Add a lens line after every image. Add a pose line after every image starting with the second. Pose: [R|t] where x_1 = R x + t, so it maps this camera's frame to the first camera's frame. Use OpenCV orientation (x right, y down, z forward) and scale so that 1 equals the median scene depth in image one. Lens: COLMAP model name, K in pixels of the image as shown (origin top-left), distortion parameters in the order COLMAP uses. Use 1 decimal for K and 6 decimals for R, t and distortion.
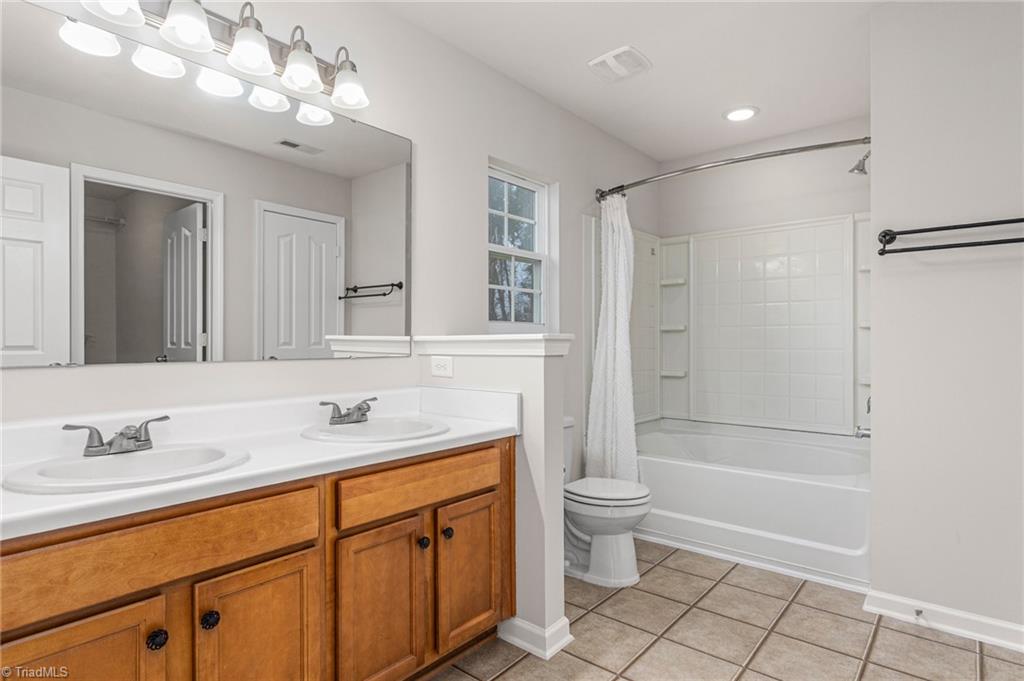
lens RADIAL K [[532.2, 0, 515.1], [0, 532.2, 339.8], [0, 0, 1]] dist [0.001272, -0.000015]
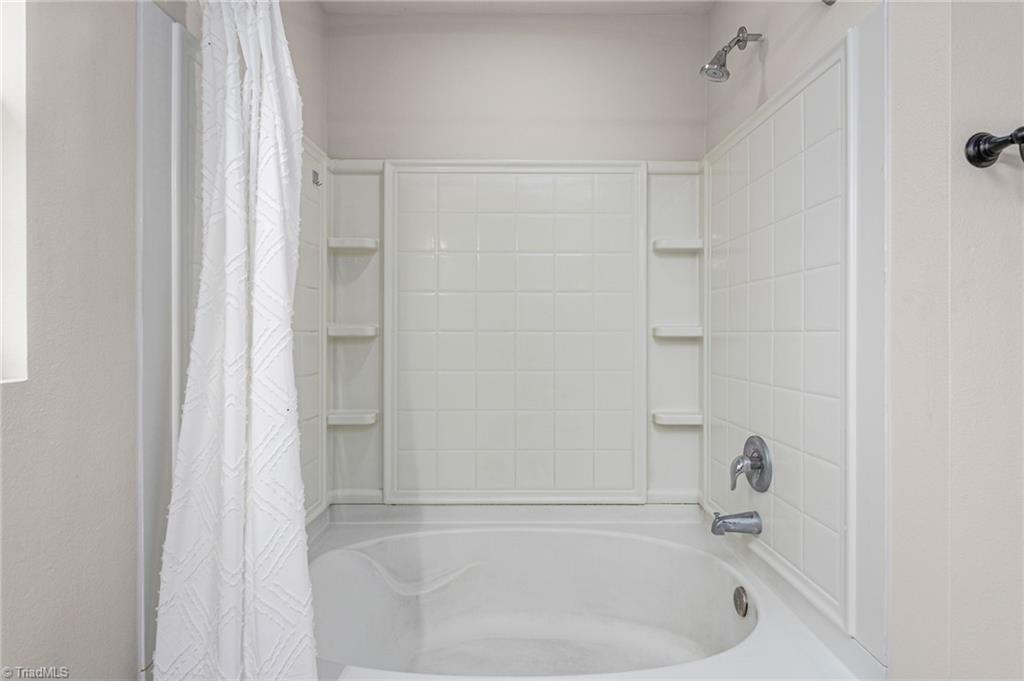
lens RADIAL K [[532.2, 0, 510.6], [0, 532.2, 331.2], [0, 0, 1]] dist [0.001272, -0.000015]
pose [[0.757254, 0.002476, 0.653115, 0.087868], [-0.003440, 0.999994, 0.000197, -0.029117], [-0.653111, -0.002396, 0.757258, 0.607085]]
